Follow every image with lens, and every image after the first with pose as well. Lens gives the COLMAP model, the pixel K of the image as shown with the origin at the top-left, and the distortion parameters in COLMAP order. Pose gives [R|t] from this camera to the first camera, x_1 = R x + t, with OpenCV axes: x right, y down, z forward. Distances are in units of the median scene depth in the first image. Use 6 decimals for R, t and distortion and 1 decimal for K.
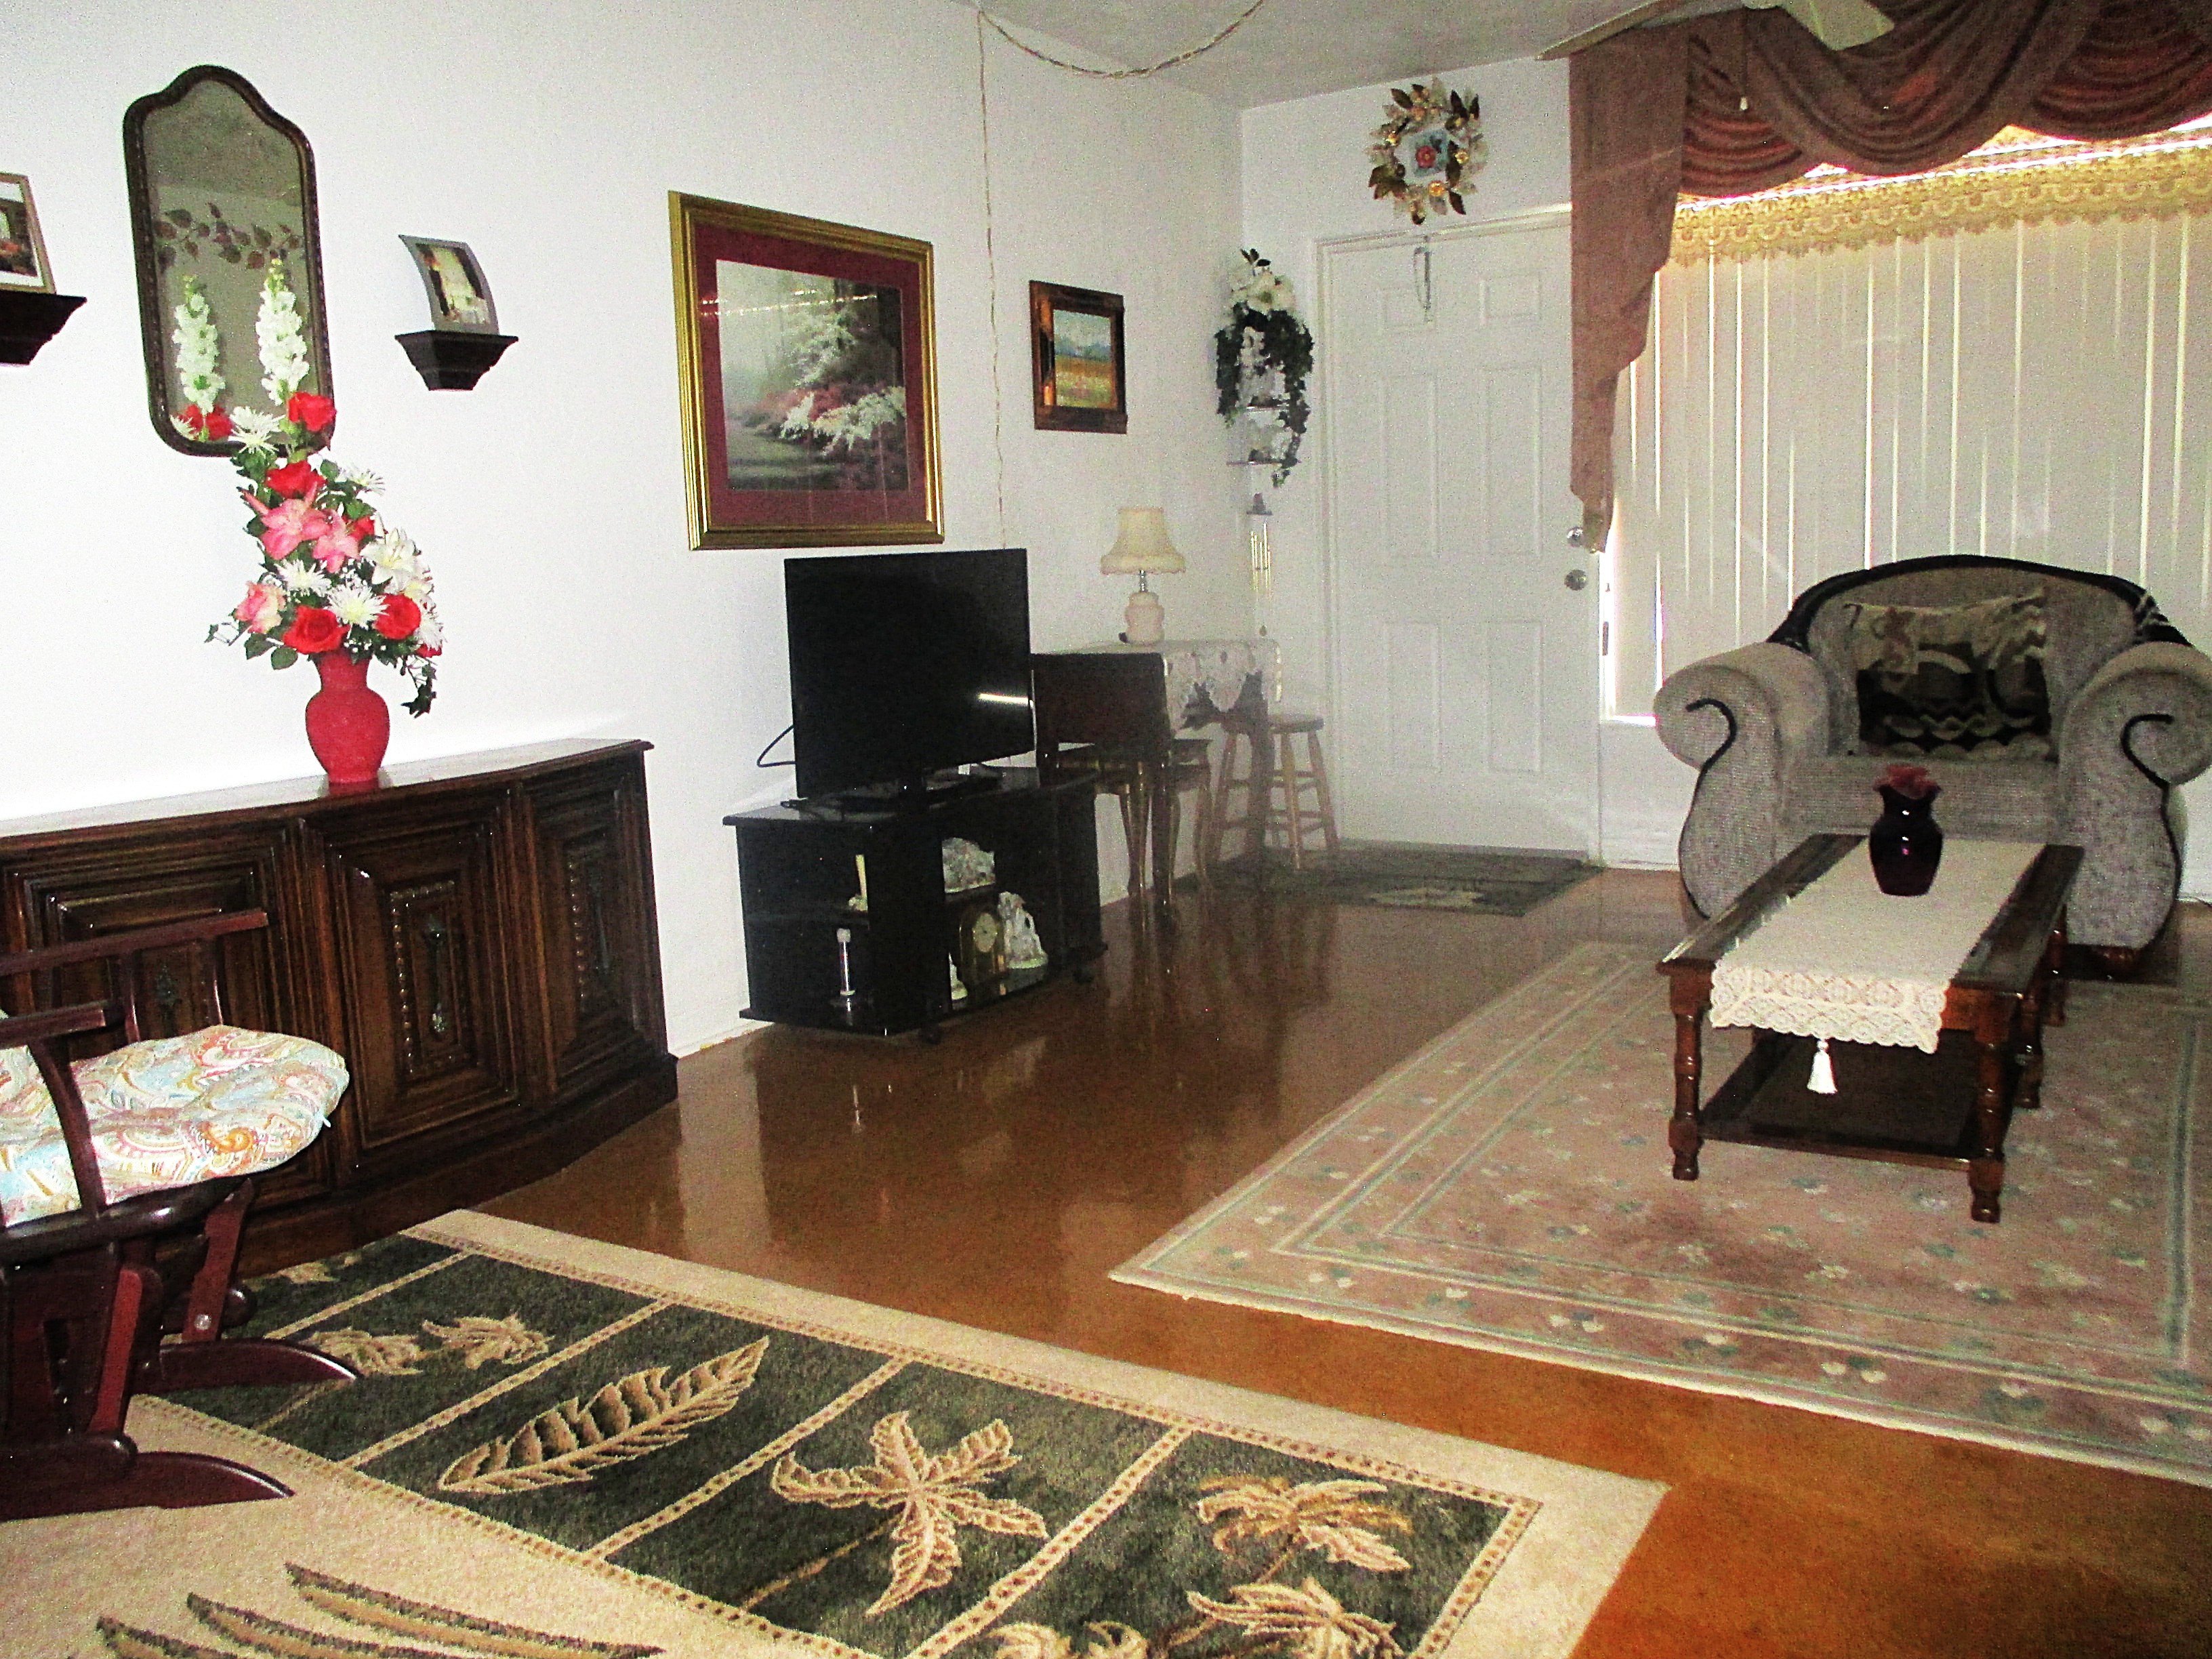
lens RADIAL K [[1840.1, 0, 1116.8], [0, 1840.1, 811.0], [0, 0, 1]] dist [-0.025308, 0.019396]
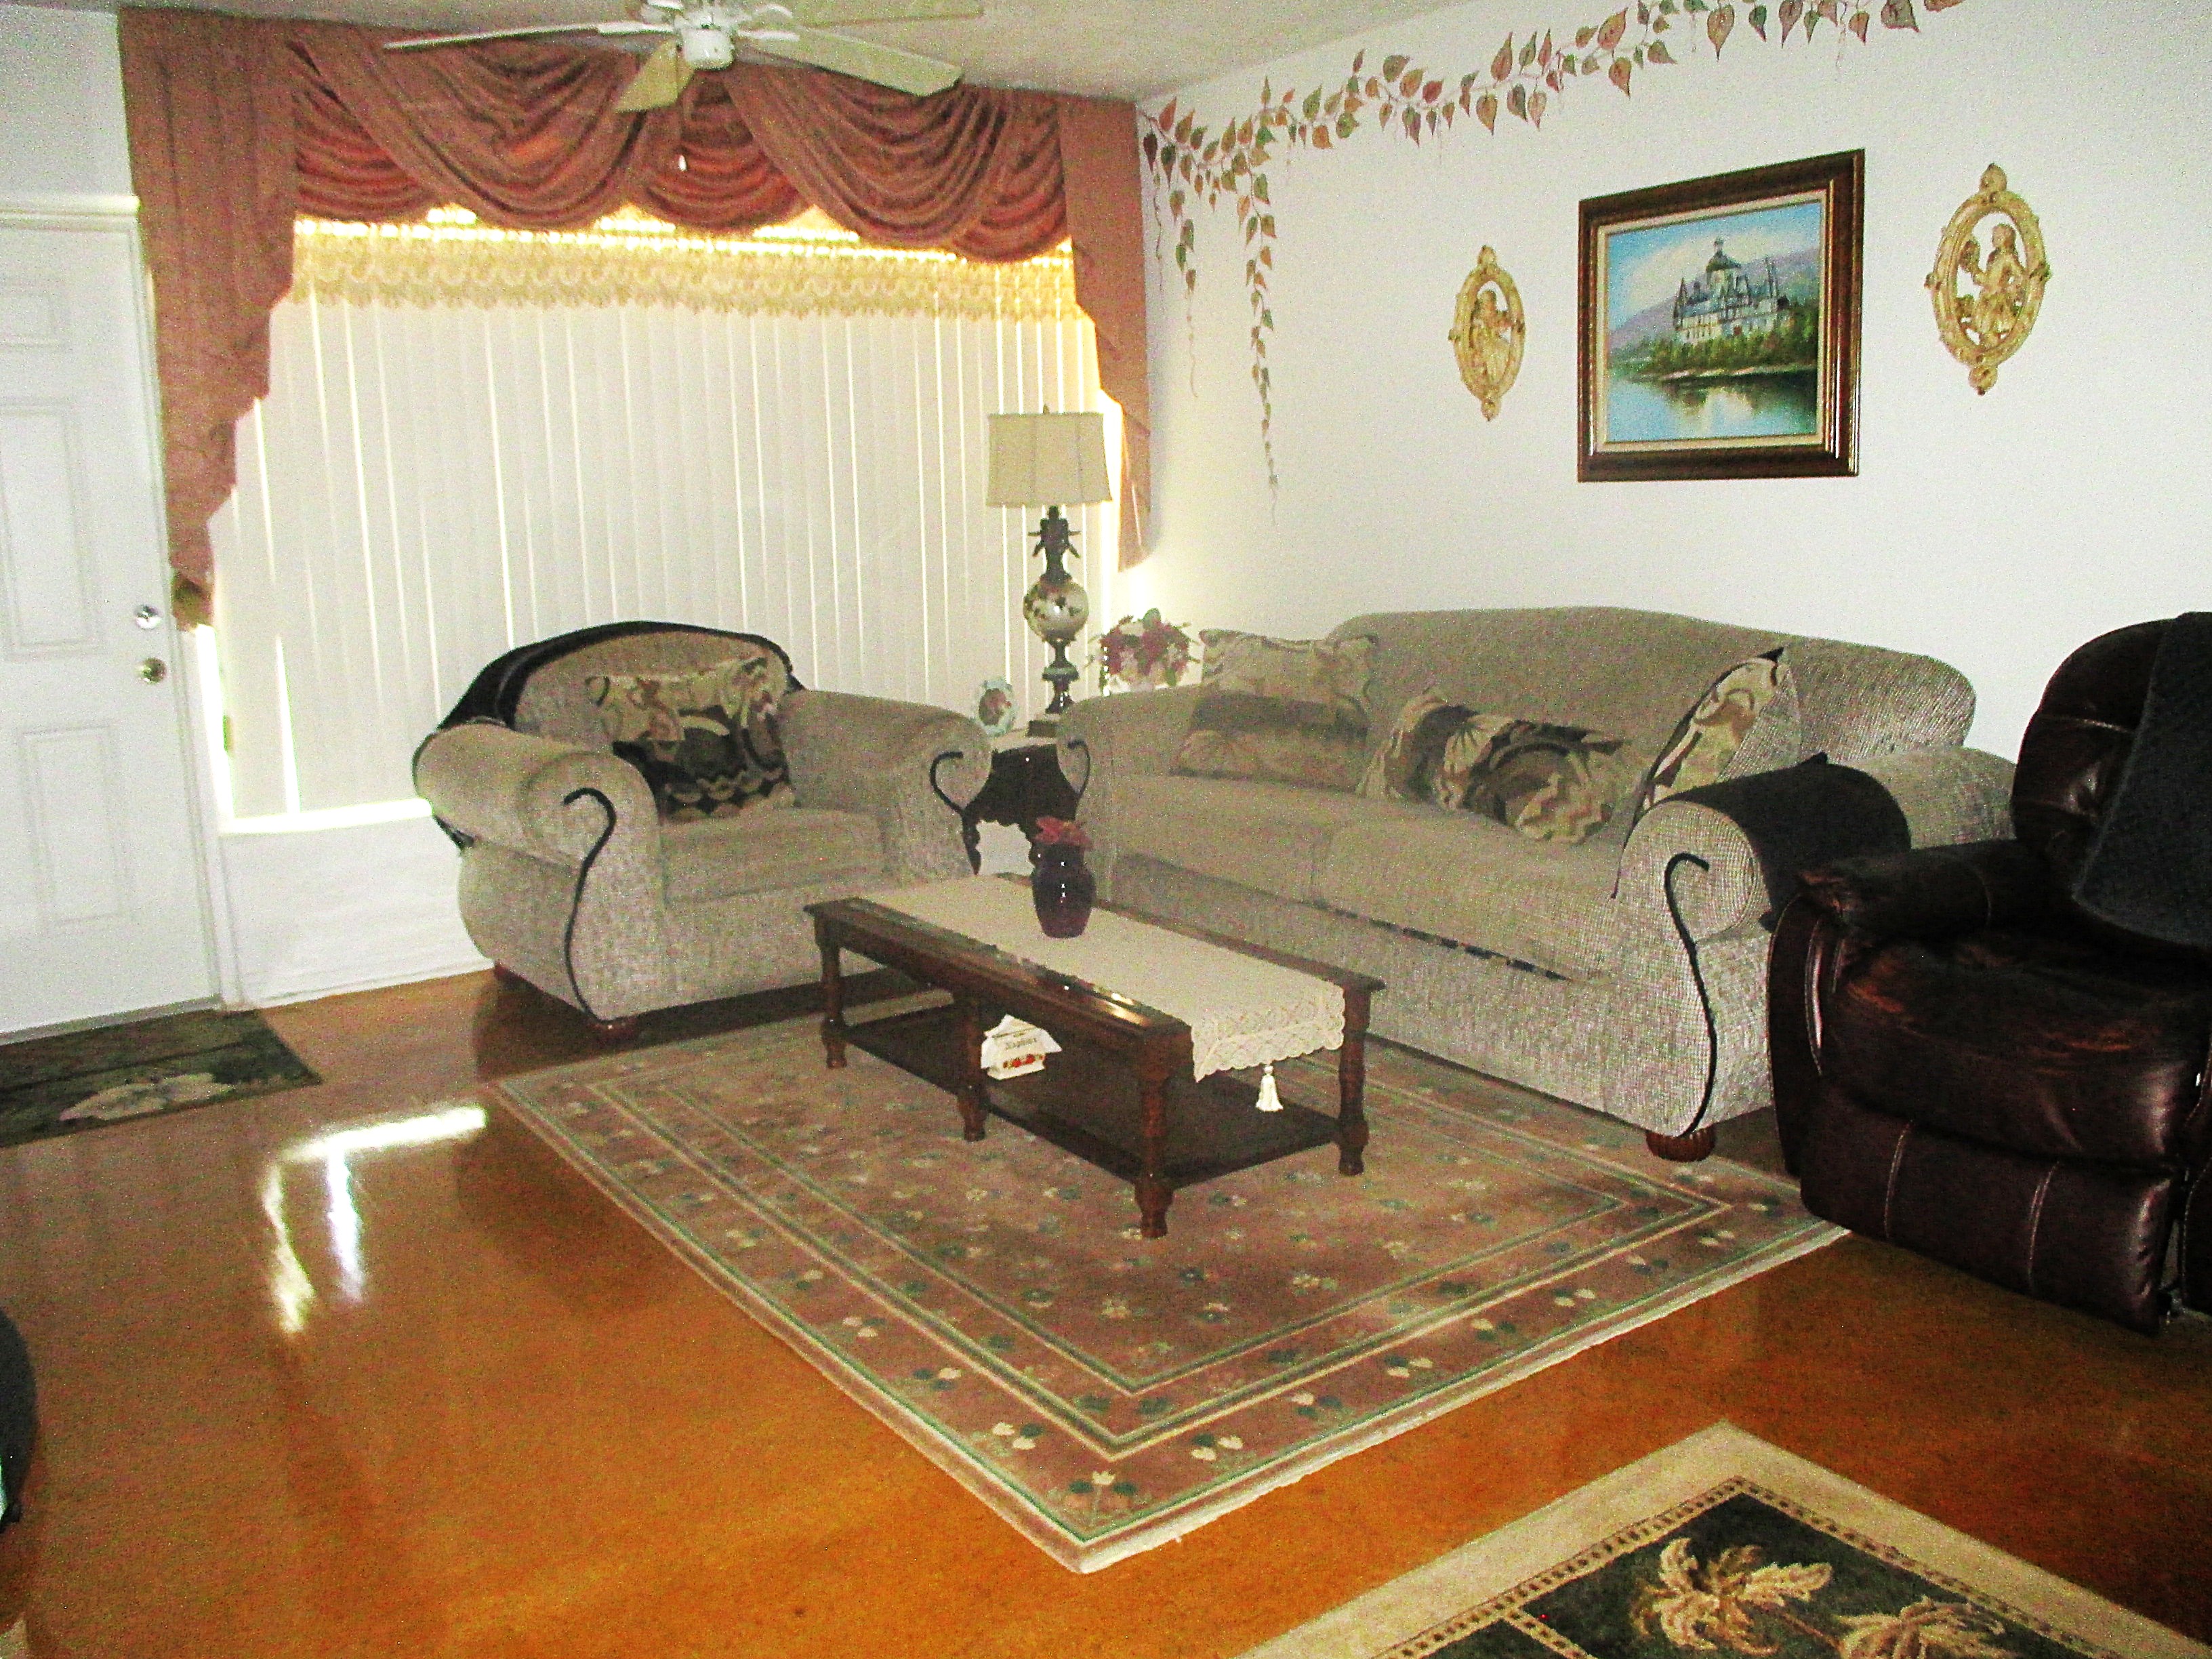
lens RADIAL K [[1840.1, 0, 1112.2], [0, 1840.1, 849.1], [0, 0, 1]] dist [-0.025308, 0.019396]
pose [[0.404957, -0.148381, 0.902215, -0.398700], [0.150865, 0.984063, 0.094127, -0.076615], [-0.901803, 0.097995, 0.420889, 0.371113]]
